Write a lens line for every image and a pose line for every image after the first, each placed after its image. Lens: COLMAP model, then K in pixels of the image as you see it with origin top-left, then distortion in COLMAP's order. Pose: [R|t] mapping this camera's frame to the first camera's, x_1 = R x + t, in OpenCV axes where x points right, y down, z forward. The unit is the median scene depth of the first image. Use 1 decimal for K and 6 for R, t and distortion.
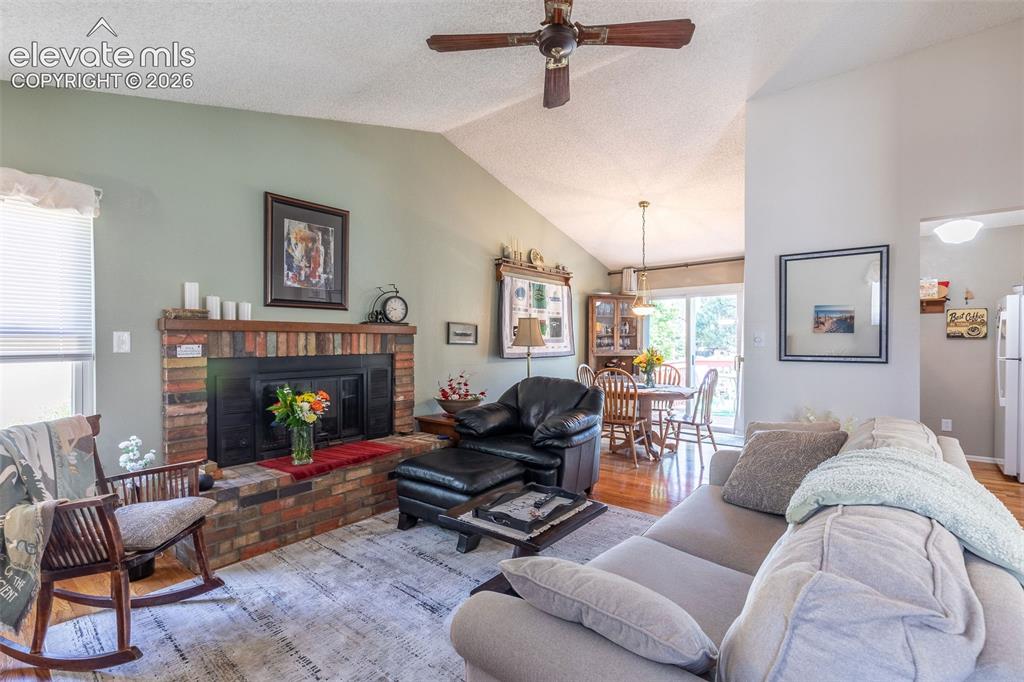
lens RADIAL K [[472.3, 0, 512.9], [0, 472.3, 346.4], [0, 0, 1]] dist [0.012963, -0.002376]
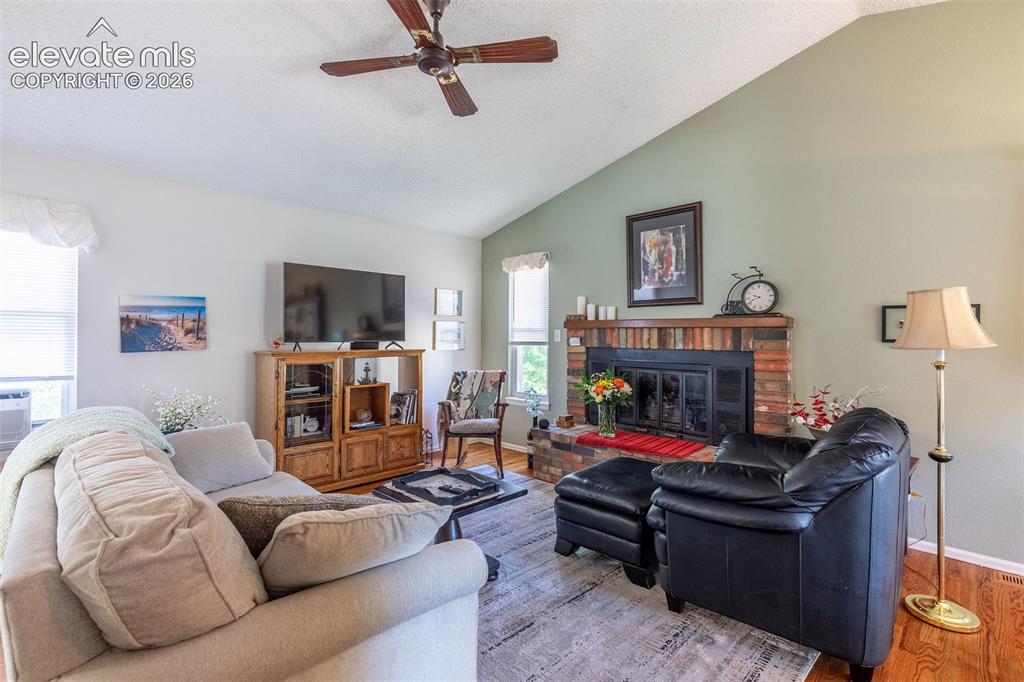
lens RADIAL K [[472.3, 0, 518.1], [0, 472.3, 321.4], [0, 0, 1]] dist [0.012963, -0.002376]
pose [[-0.092904, -0.022553, -0.995420, 0.642935], [-0.012816, 0.999688, -0.021453, -0.015295], [0.995593, 0.010764, -0.093164, 0.719185]]
